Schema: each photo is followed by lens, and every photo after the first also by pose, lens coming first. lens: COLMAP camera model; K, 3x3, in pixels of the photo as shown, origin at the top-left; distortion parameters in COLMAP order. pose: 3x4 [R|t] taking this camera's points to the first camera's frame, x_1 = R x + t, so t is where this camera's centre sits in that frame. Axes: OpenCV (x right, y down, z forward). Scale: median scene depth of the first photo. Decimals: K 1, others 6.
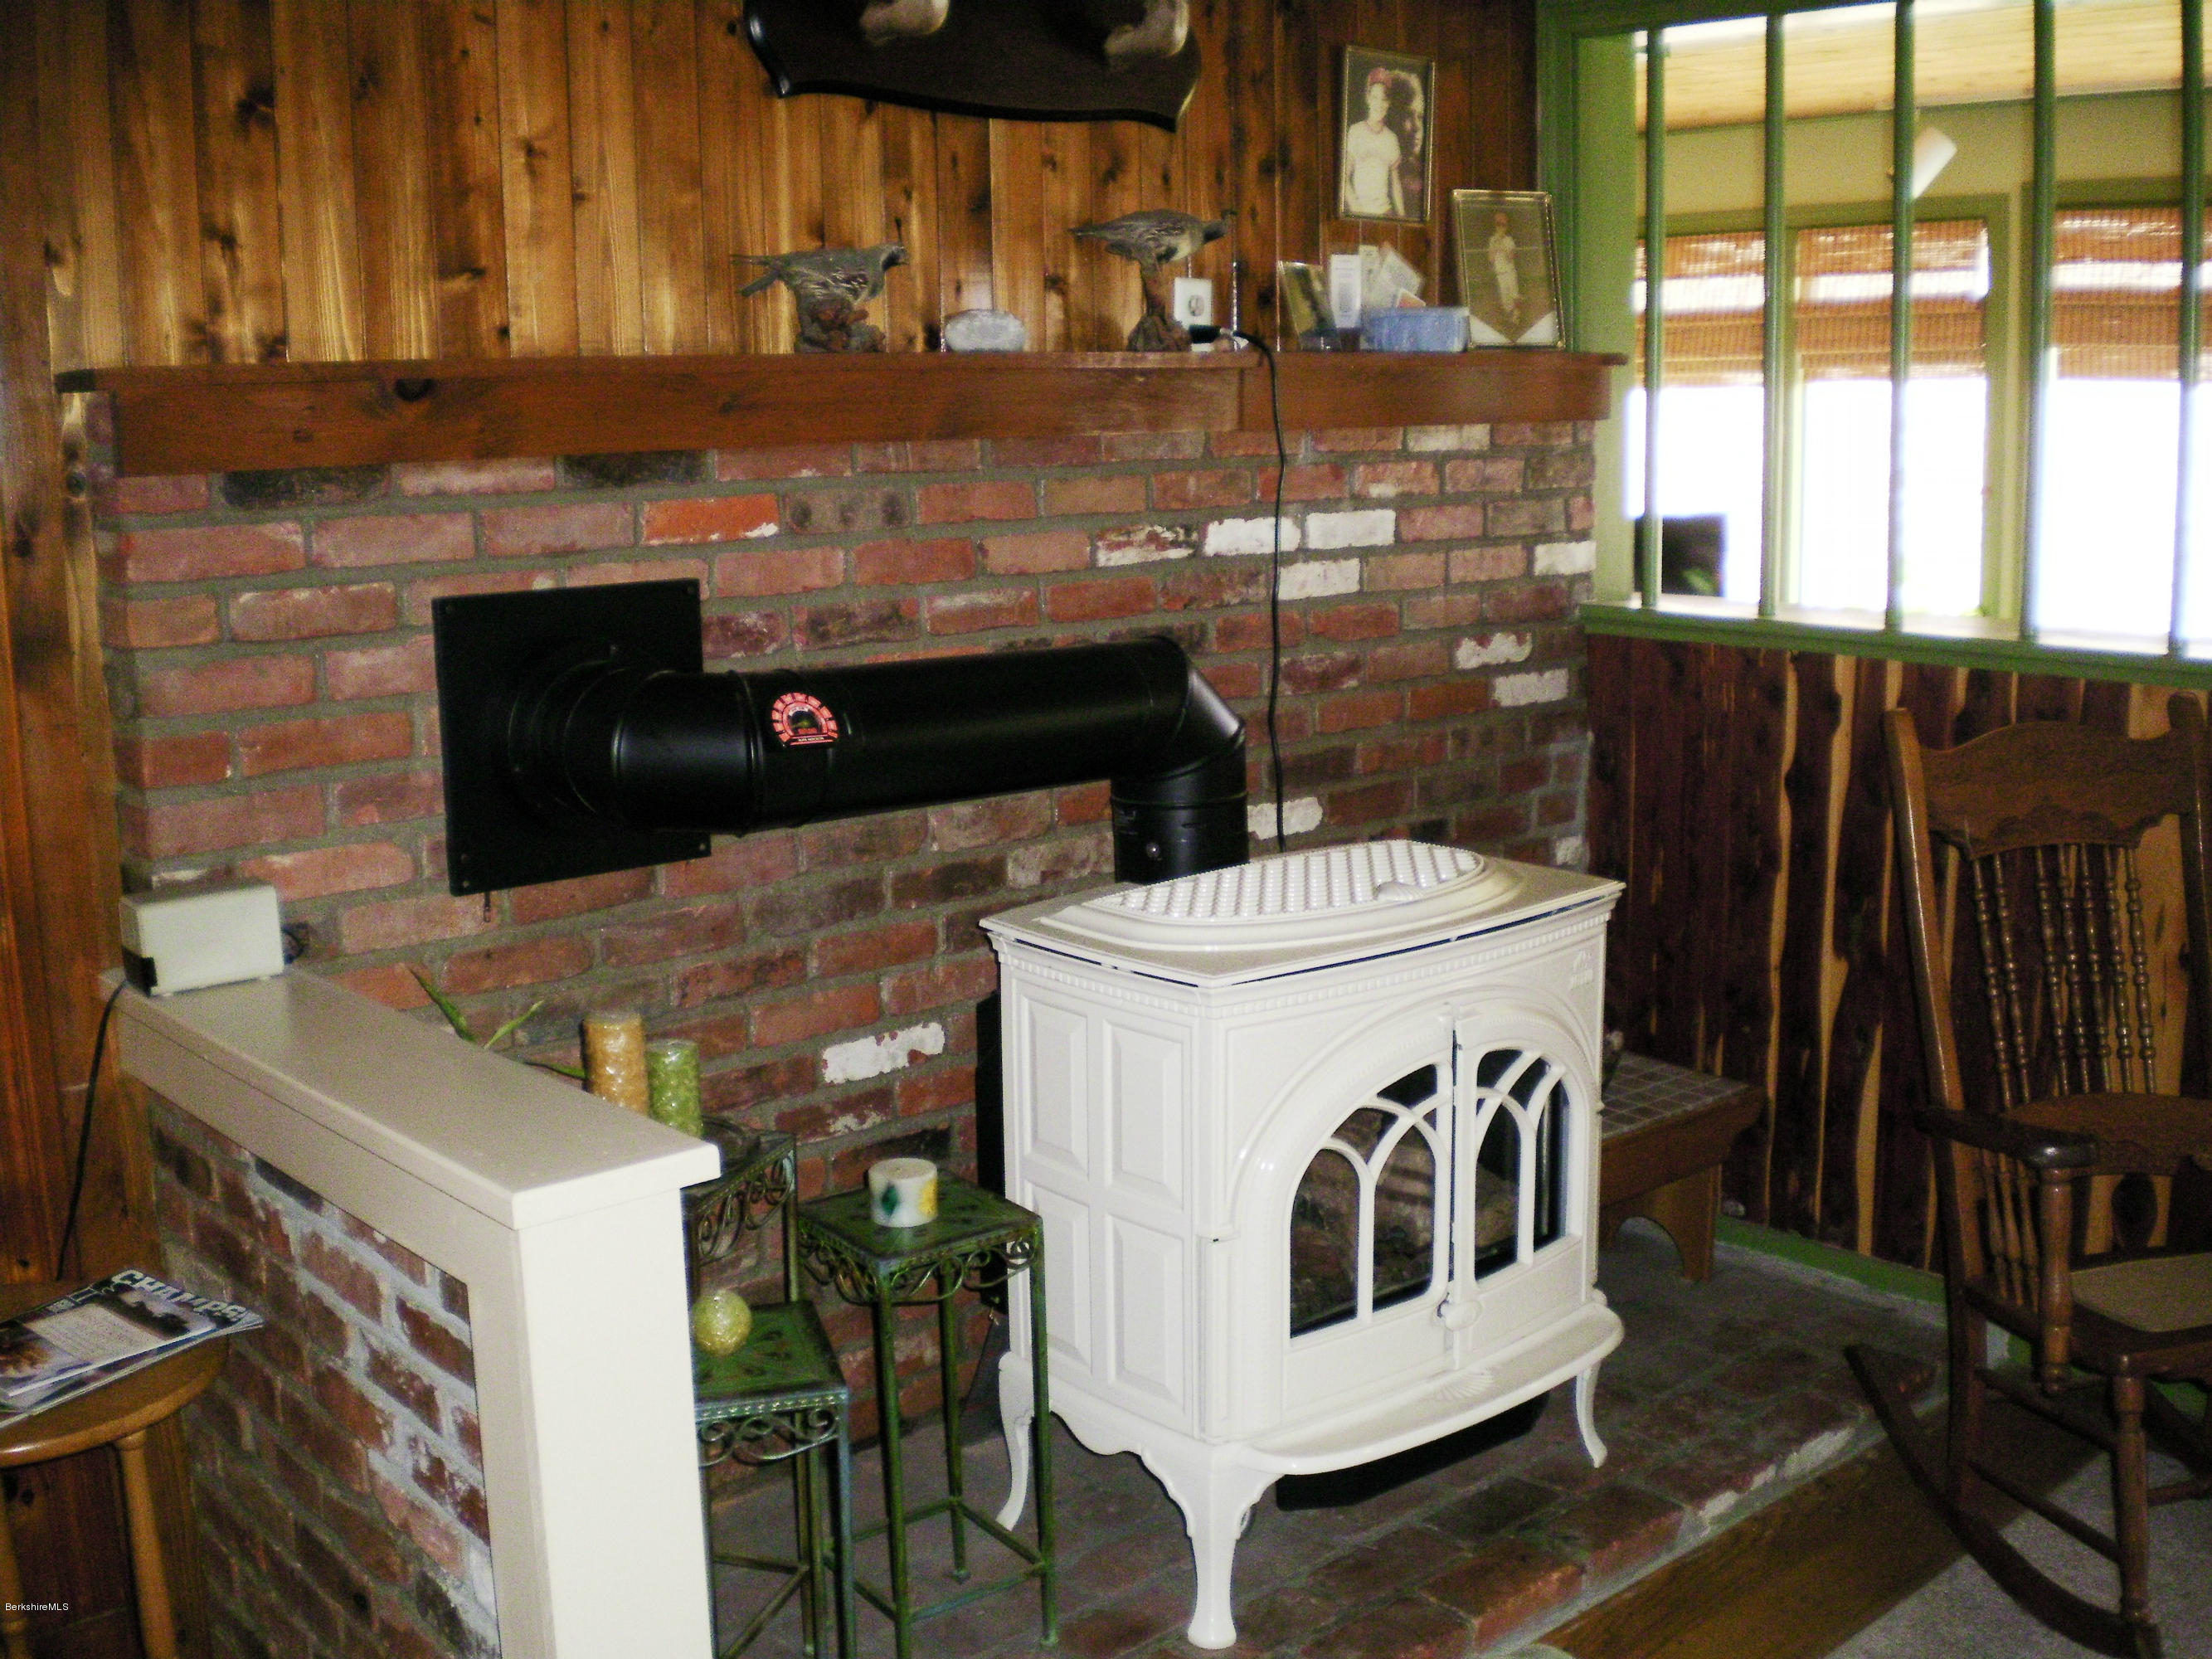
lens RADIAL K [[2348.2, 0, 1106.0], [0, 2348.2, 829.5], [0, 0, 1]] dist [-0.023475, -0.277869]
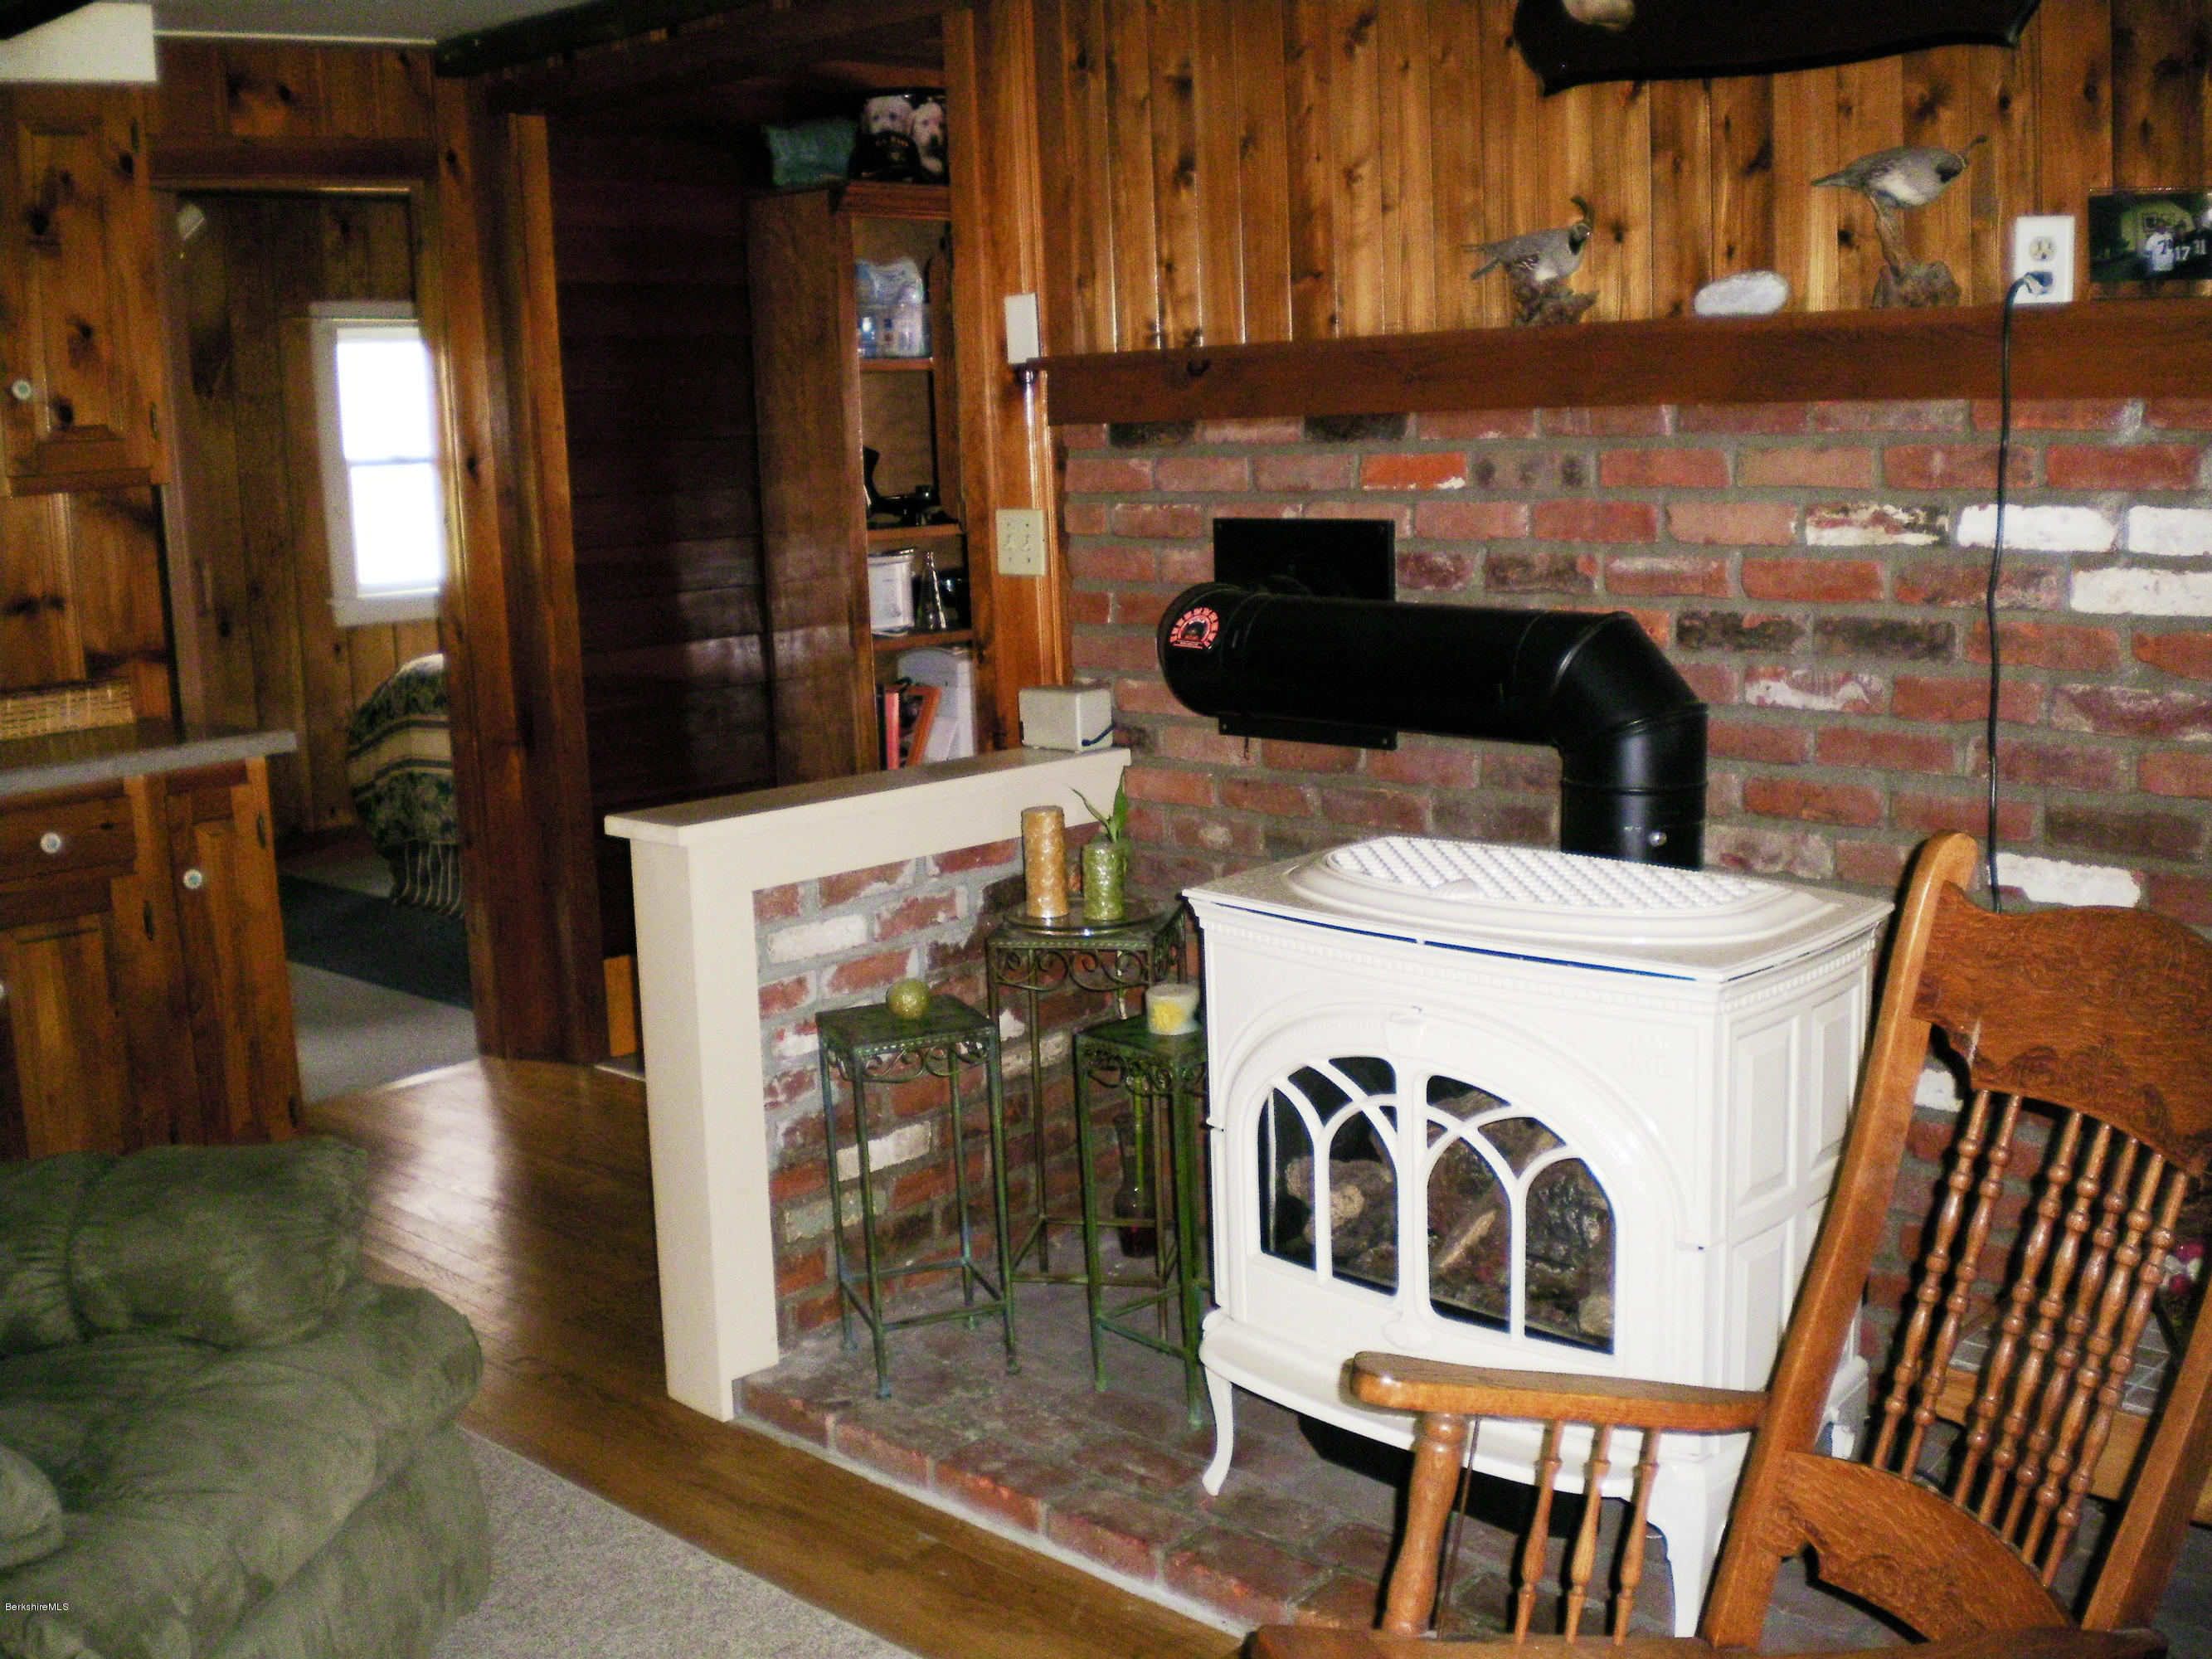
lens RADIAL K [[2348.2, 0, 1106.0], [0, 2348.2, 829.5], [0, 0, 1]] dist [-0.023475, -0.277869]
pose [[0.097387, 0.189327, -0.977073, 1.005564], [-0.149676, 0.973360, 0.173689, -0.137058], [0.983927, 0.129329, 0.123130, 0.712625]]
